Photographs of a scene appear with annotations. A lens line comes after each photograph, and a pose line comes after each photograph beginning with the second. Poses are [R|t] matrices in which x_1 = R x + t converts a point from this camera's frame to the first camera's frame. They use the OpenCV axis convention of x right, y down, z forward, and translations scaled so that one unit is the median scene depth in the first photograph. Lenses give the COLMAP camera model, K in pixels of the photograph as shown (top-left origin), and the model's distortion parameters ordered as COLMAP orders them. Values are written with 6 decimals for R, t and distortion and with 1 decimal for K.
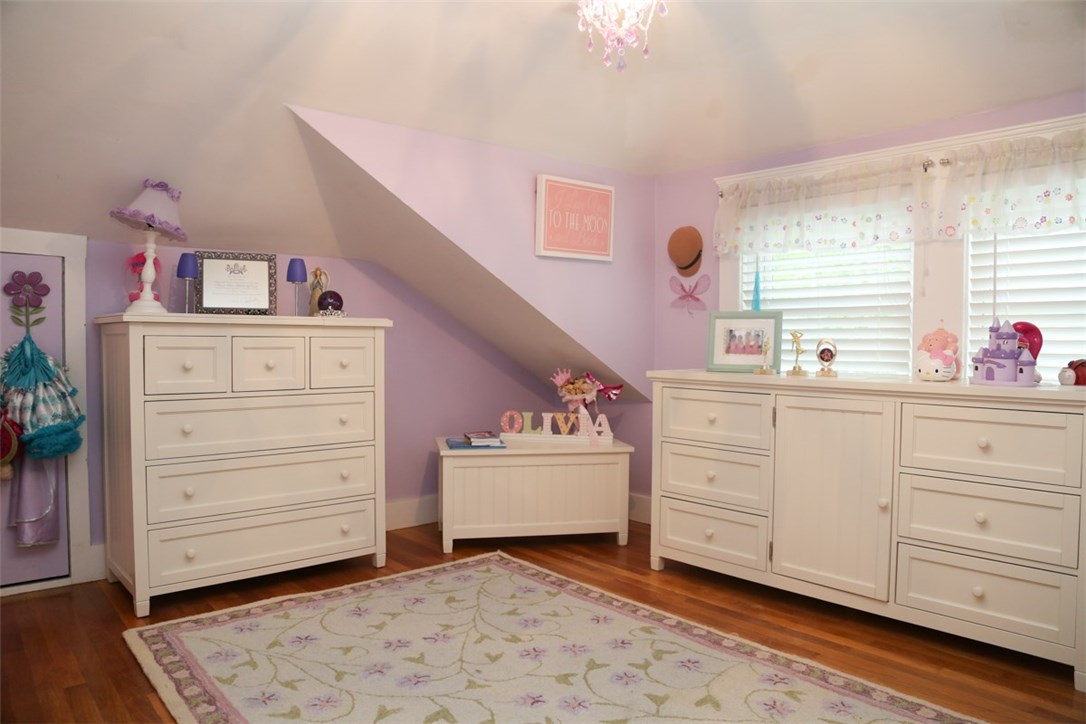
lens RADIAL K [[731.9, 0, 543.2], [0, 731.9, 360.2], [0, 0, 1]] dist [-0.124546, 0.068221]
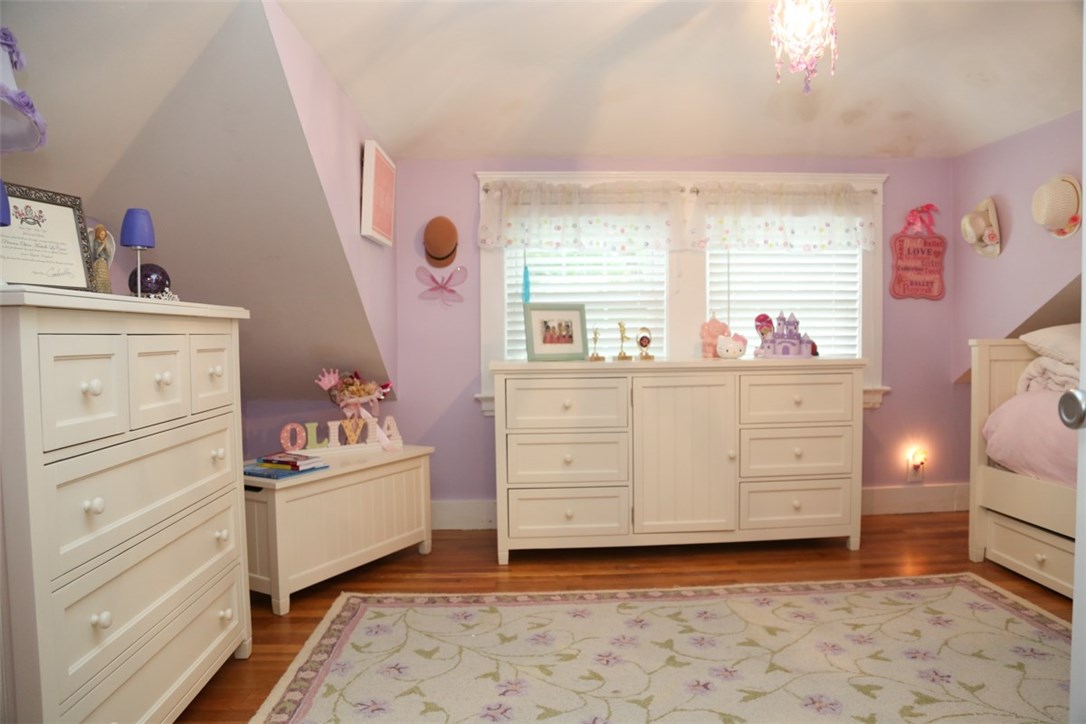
lens RADIAL K [[731.9, 0, 543.2], [0, 731.9, 360.2], [0, 0, 1]] dist [-0.124546, 0.068221]
pose [[0.631854, -0.044269, 0.773822, -0.678442], [0.039312, 0.998913, 0.025047, -0.013946], [-0.774090, 0.014595, 0.632907, 0.392714]]
